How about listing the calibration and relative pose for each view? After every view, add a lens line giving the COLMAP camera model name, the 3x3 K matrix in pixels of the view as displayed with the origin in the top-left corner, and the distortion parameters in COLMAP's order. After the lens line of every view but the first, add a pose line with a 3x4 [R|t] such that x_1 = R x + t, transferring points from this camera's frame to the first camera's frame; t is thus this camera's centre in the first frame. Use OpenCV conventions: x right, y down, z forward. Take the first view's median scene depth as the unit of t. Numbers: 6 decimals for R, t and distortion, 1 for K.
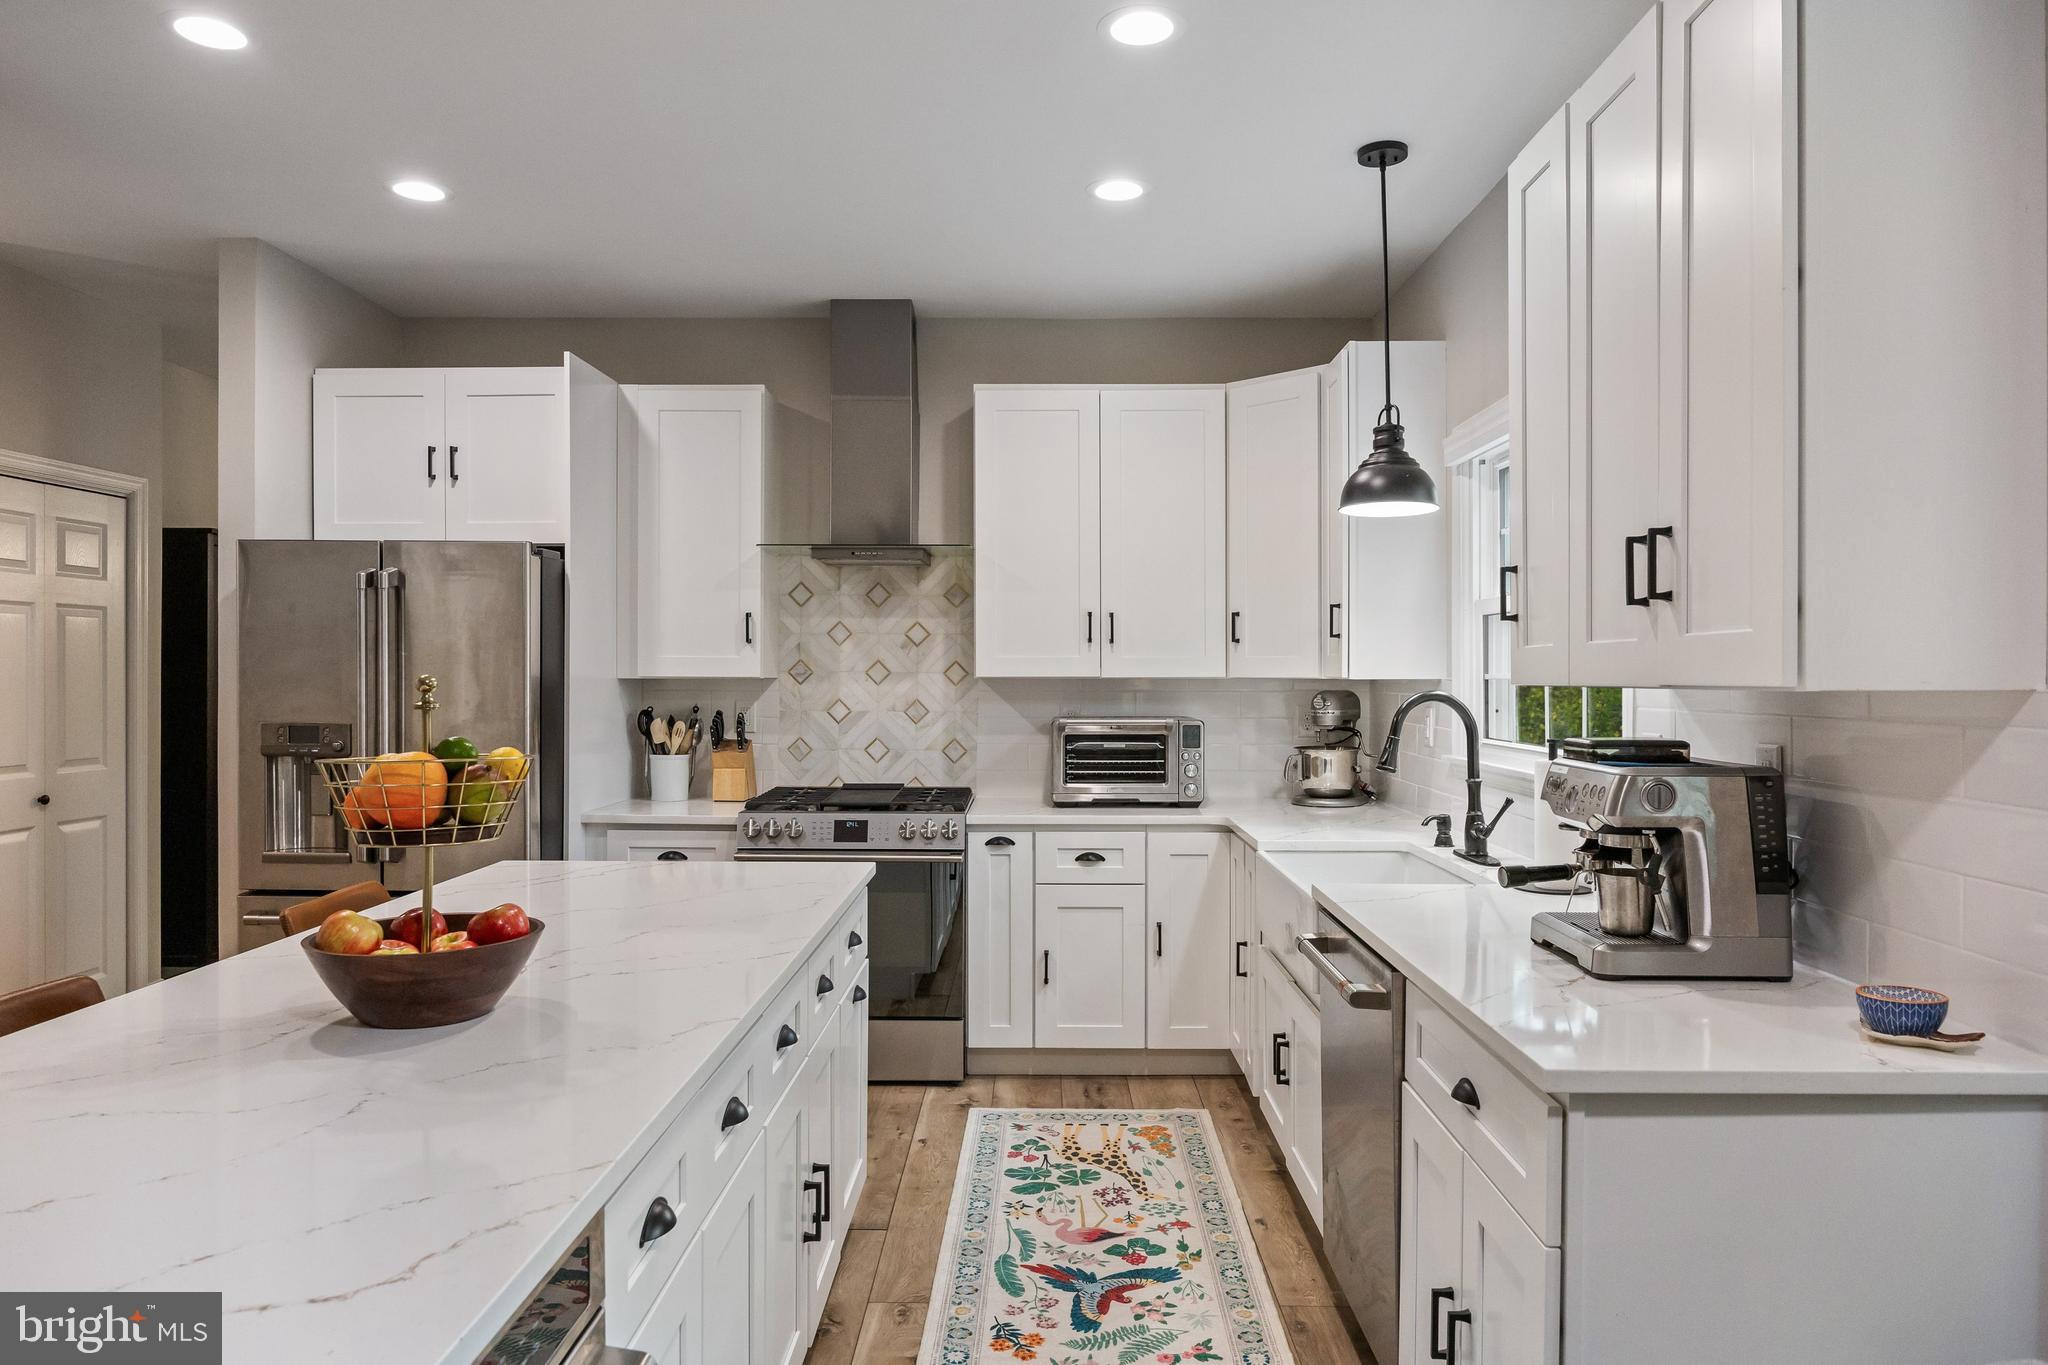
lens RADIAL K [[1142.0, 0, 1024.0], [0, 1142.0, 682.5], [0, 0, 1]] dist [-0.007555, 0.000284]
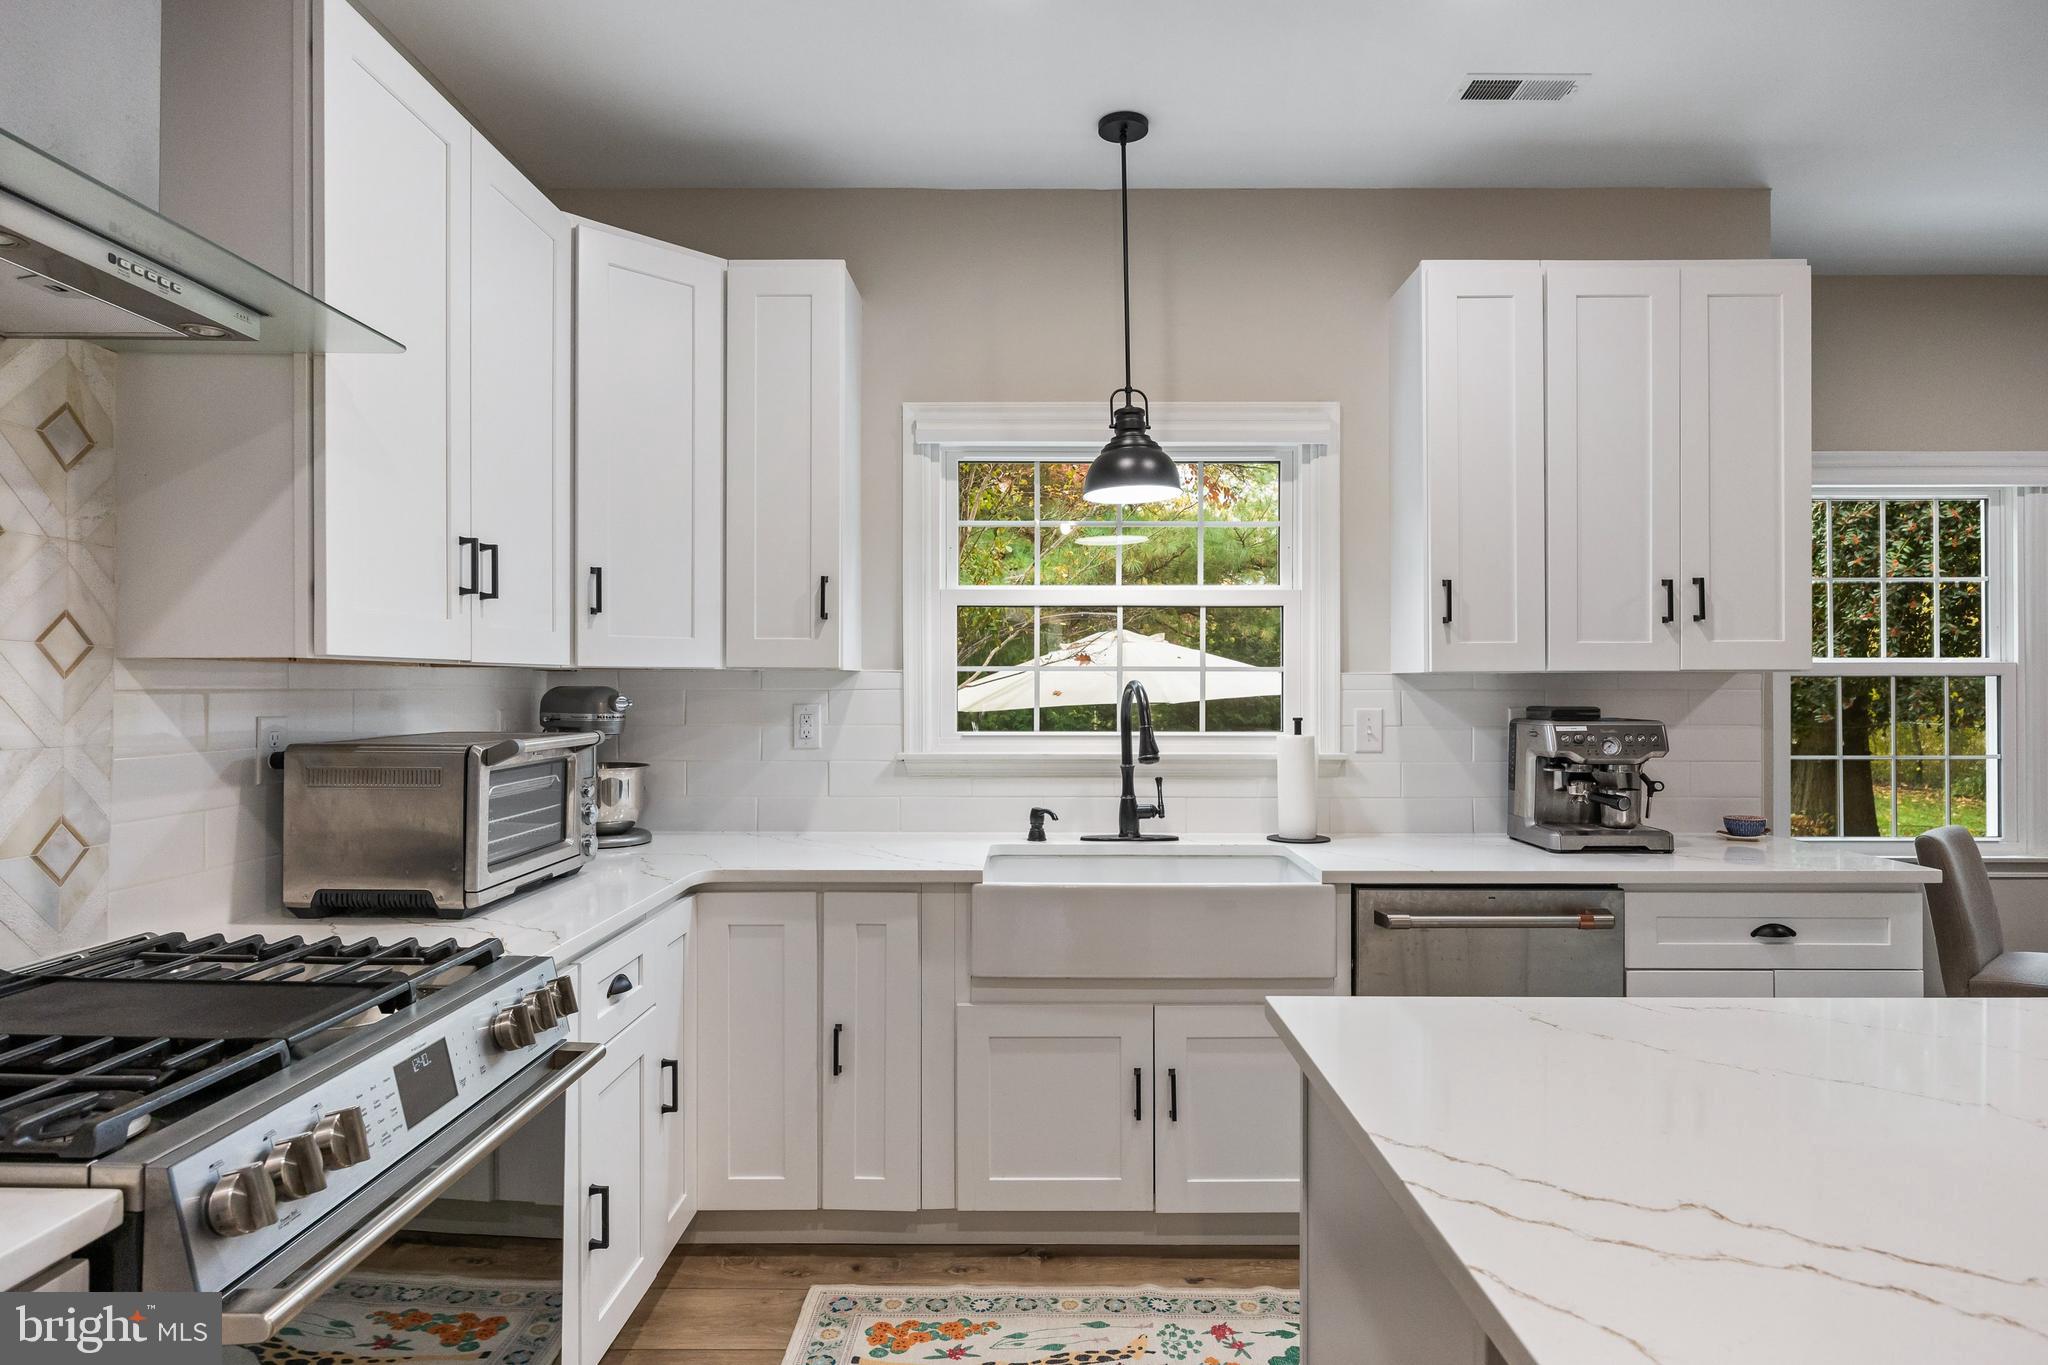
lens RADIAL K [[1107.7, 0, 995.3], [0, 1107.7, 681.2], [0, 0, 1]] dist [0.002869, 0.000224]
pose [[0.070075, 0.006457, 0.997521, -0.552170], [0.008026, 0.999943, -0.007036, 0.012756], [-0.997509, 0.008499, 0.070019, 0.912098]]
